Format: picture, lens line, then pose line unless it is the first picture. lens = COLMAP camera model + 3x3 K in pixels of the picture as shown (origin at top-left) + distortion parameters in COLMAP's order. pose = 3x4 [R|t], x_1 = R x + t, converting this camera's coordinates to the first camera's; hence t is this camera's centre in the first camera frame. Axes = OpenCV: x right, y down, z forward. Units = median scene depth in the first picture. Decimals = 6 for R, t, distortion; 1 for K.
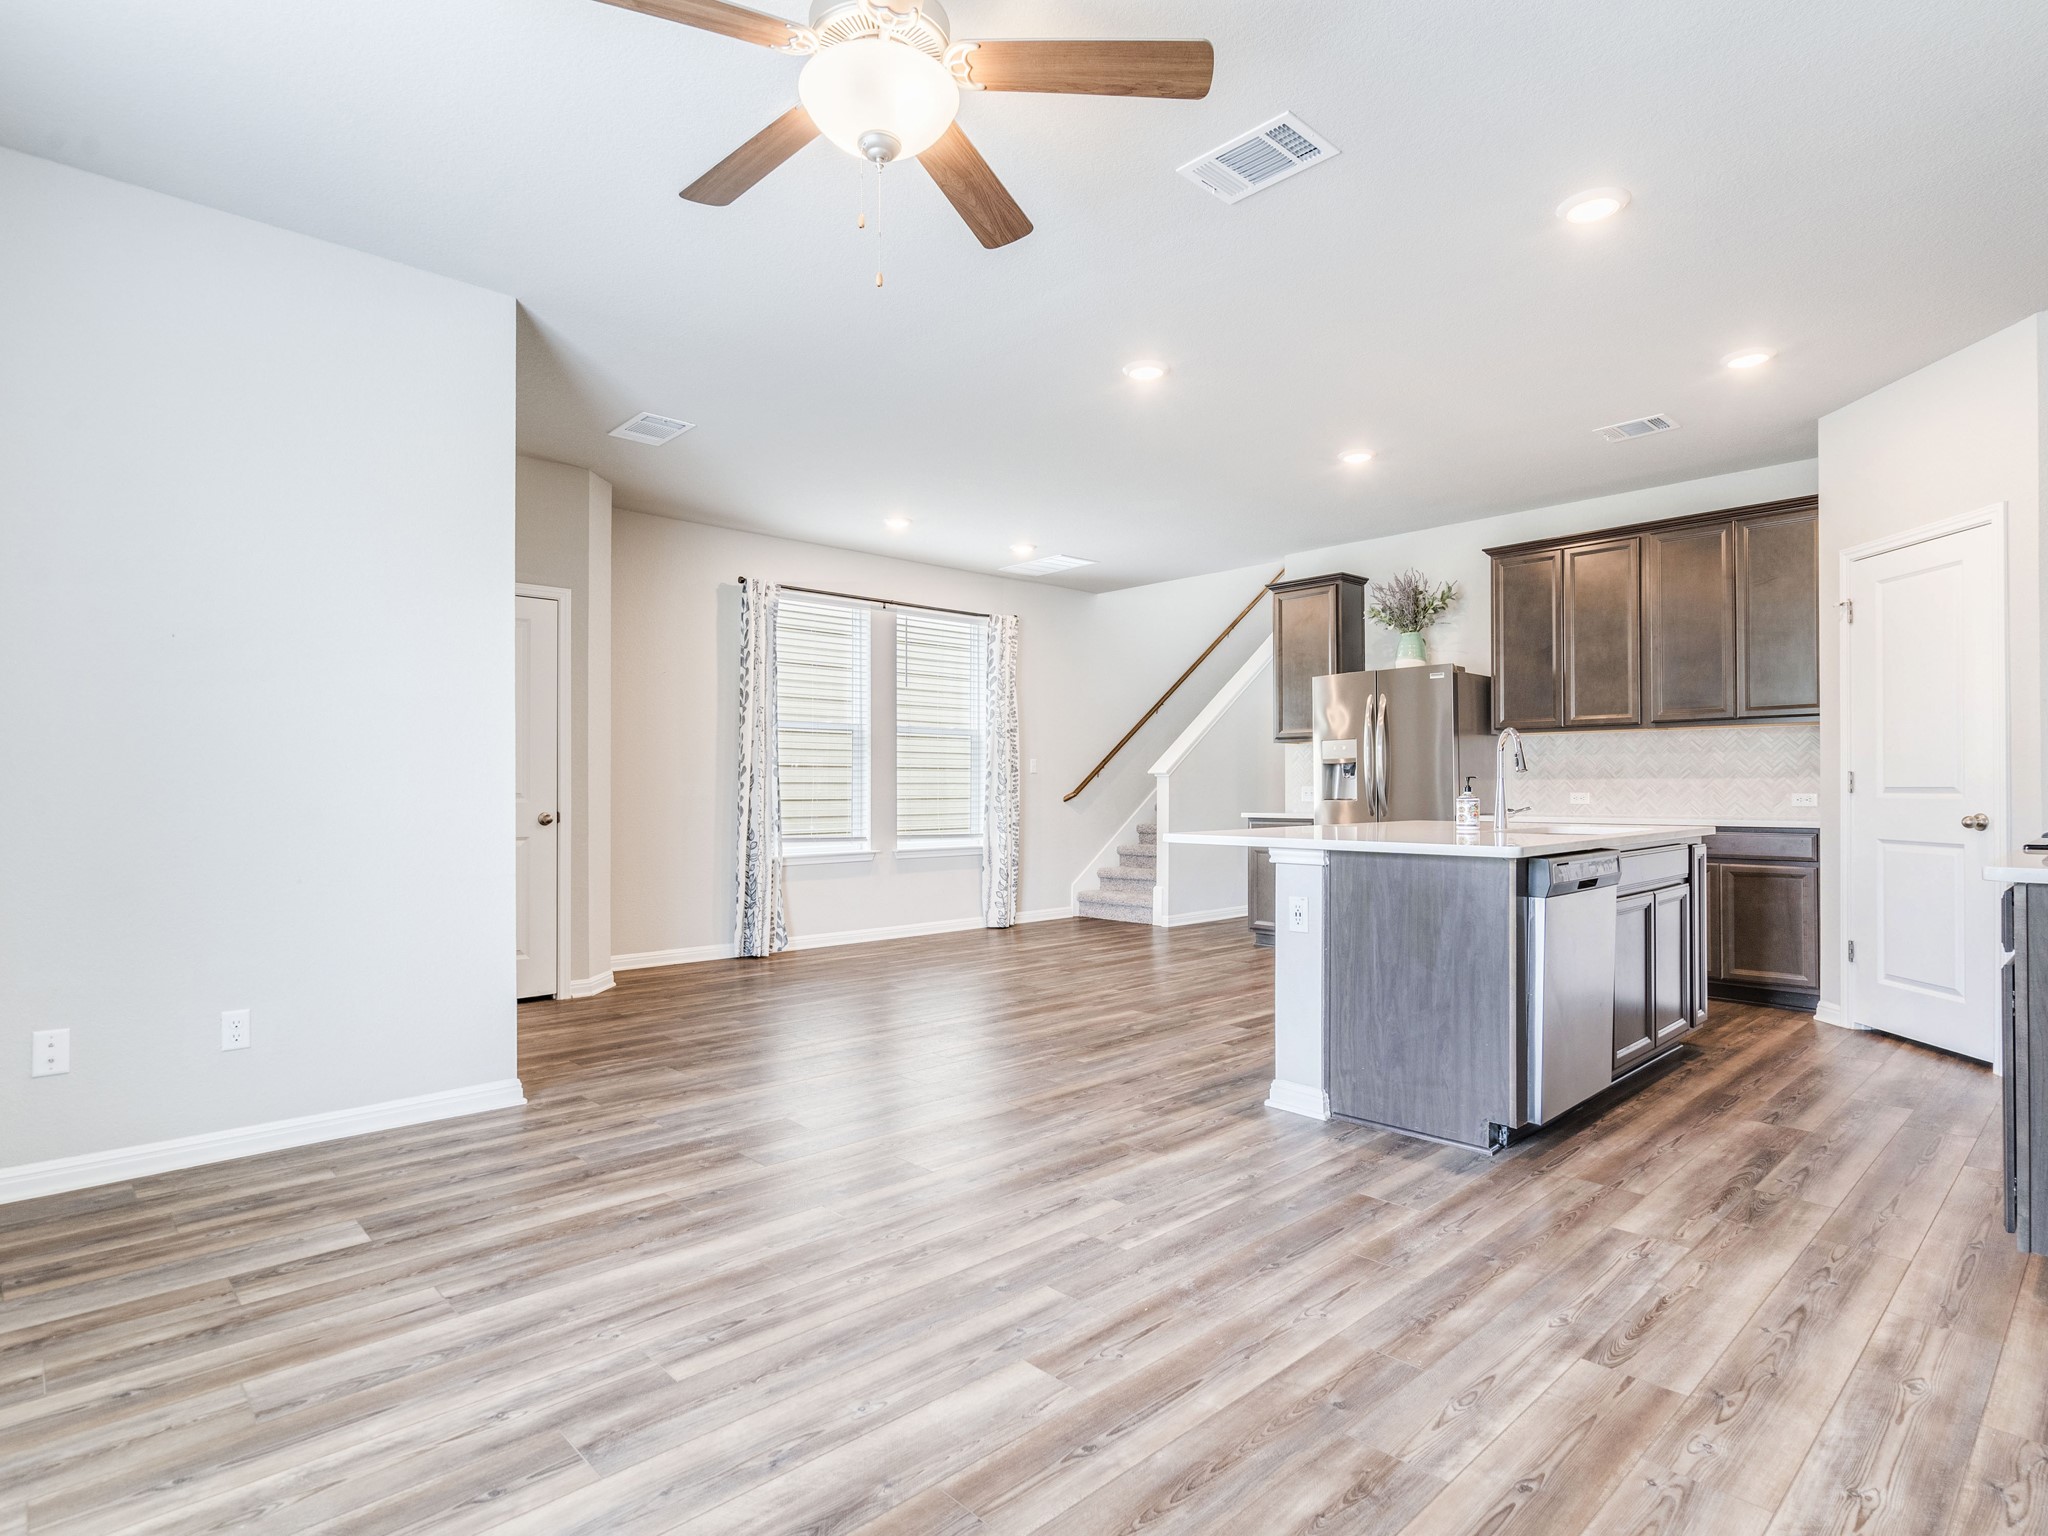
lens RADIAL K [[1080.6, 0, 1018.9], [0, 1080.6, 785.6], [0, 0, 1]] dist [-0.002460, -0.000014]
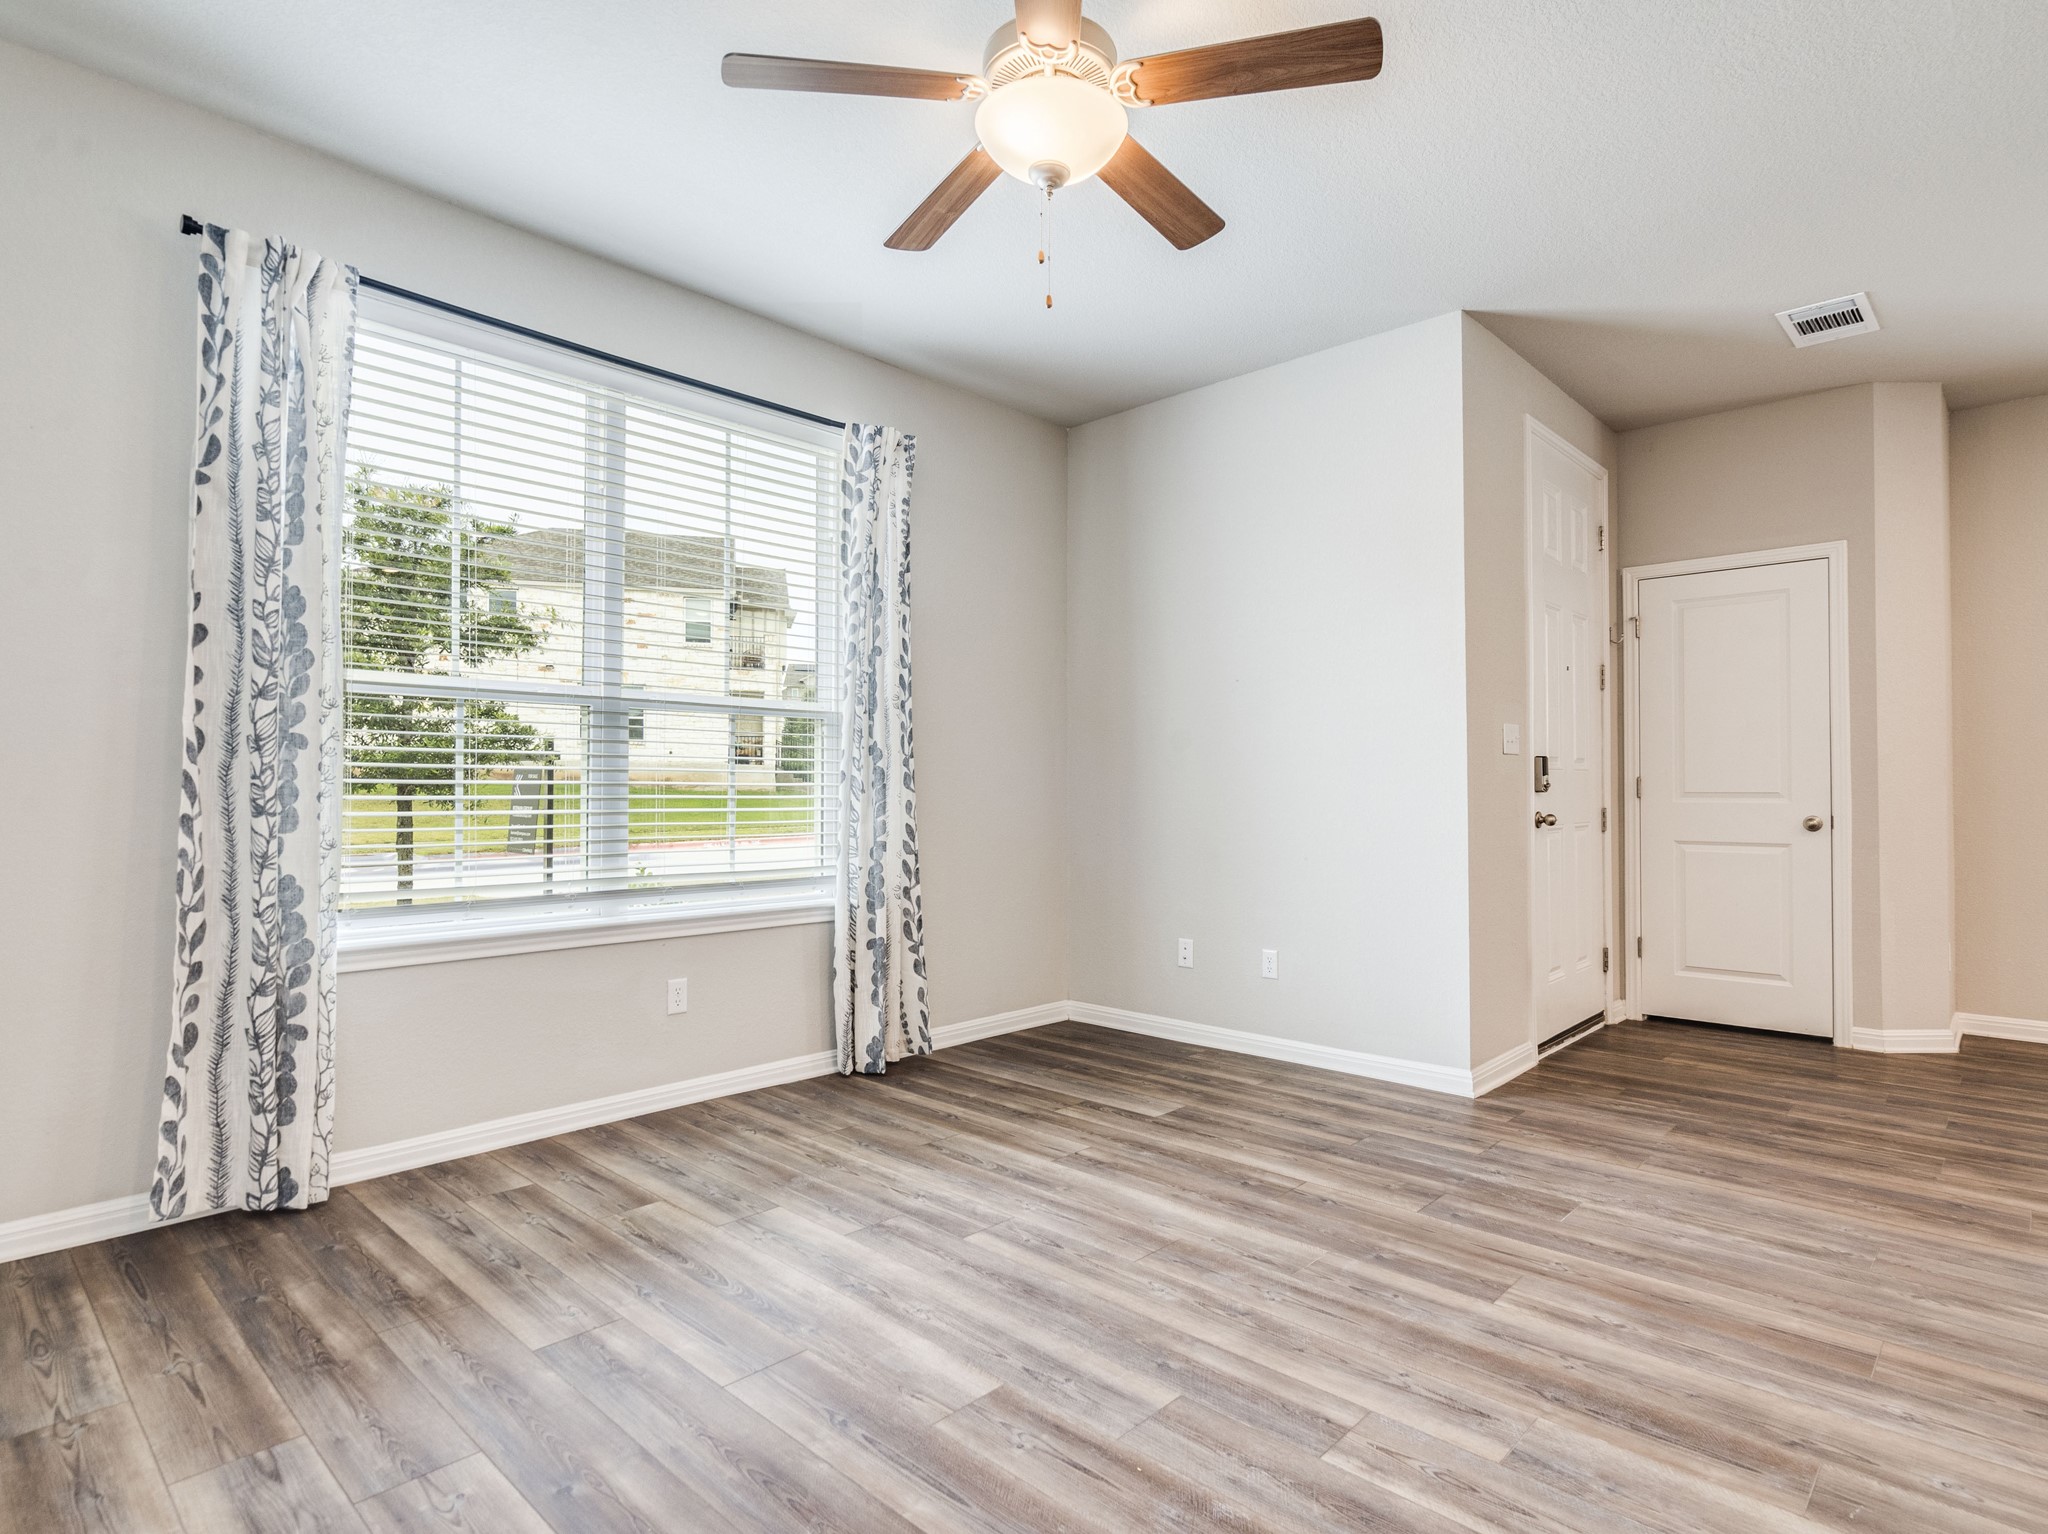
lens RADIAL K [[1080.6, 0, 1030.2], [0, 1080.6, 758.1], [0, 0, 1]] dist [-0.002460, -0.000014]
pose [[0.062245, -0.029646, -0.997620, 0.402395], [0.002425, 0.999560, -0.029552, 0.005599], [0.998058, -0.000580, 0.062290, 0.402657]]
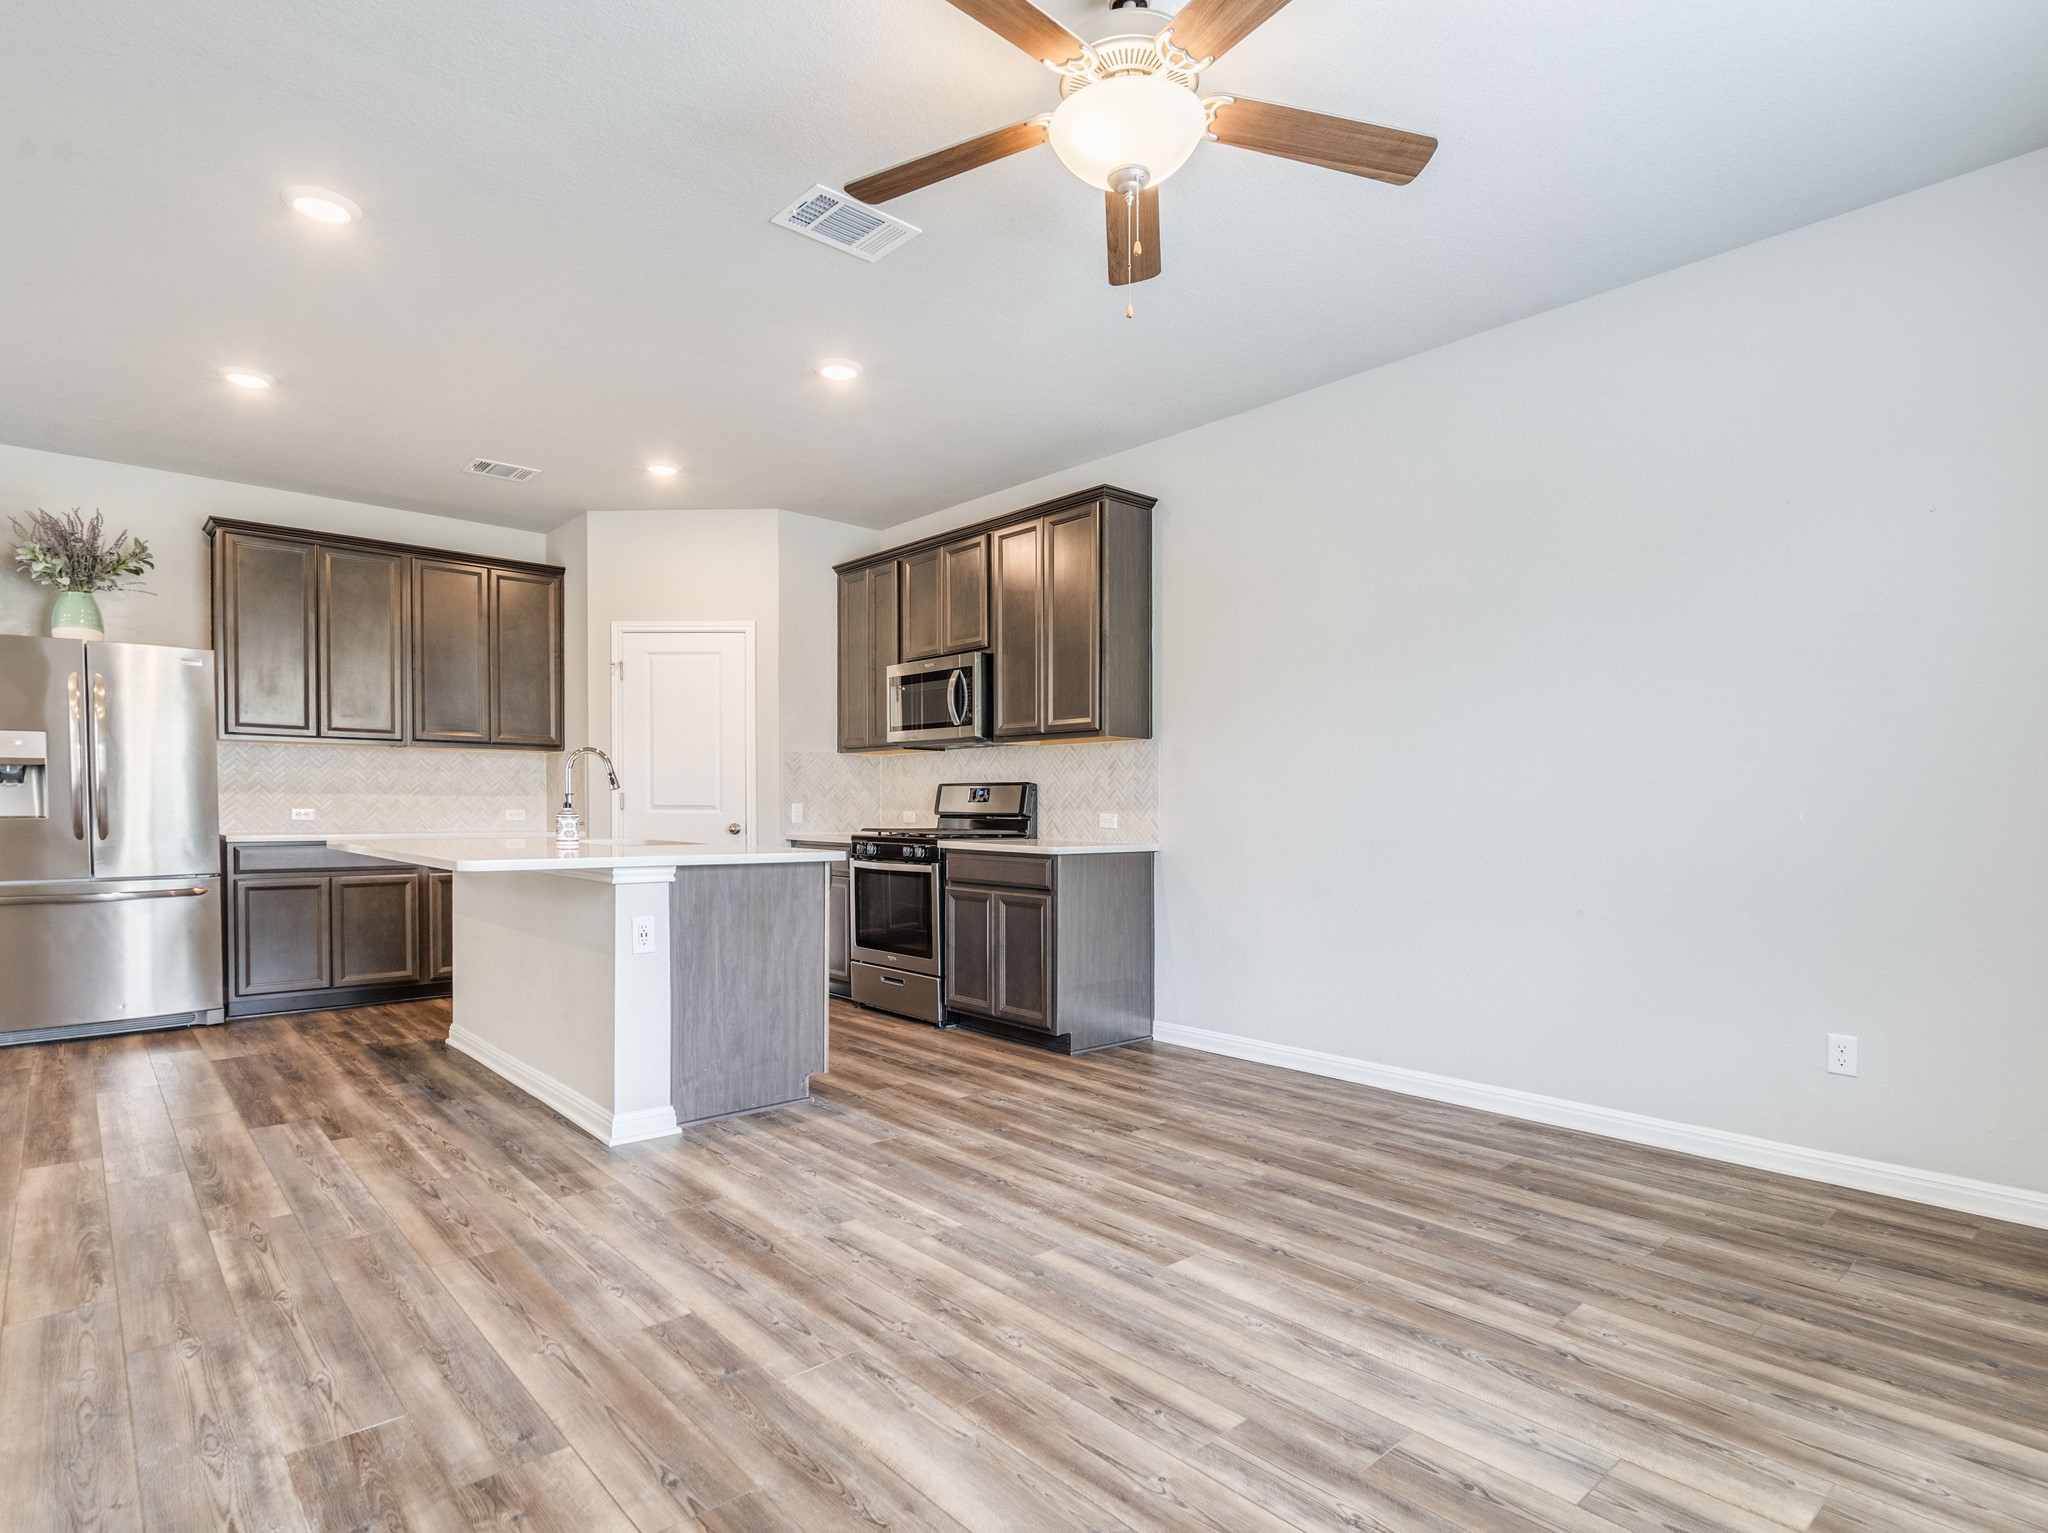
lens RADIAL K [[1080.6, 0, 1026.0], [0, 1080.6, 822.8], [0, 0, 1]] dist [-0.002460, -0.000014]
pose [[0.020998, -0.008263, 0.999745, -0.512204], [-0.009328, 0.999921, 0.008461, 0.007041], [-0.999736, -0.009503, 0.020919, 0.475395]]
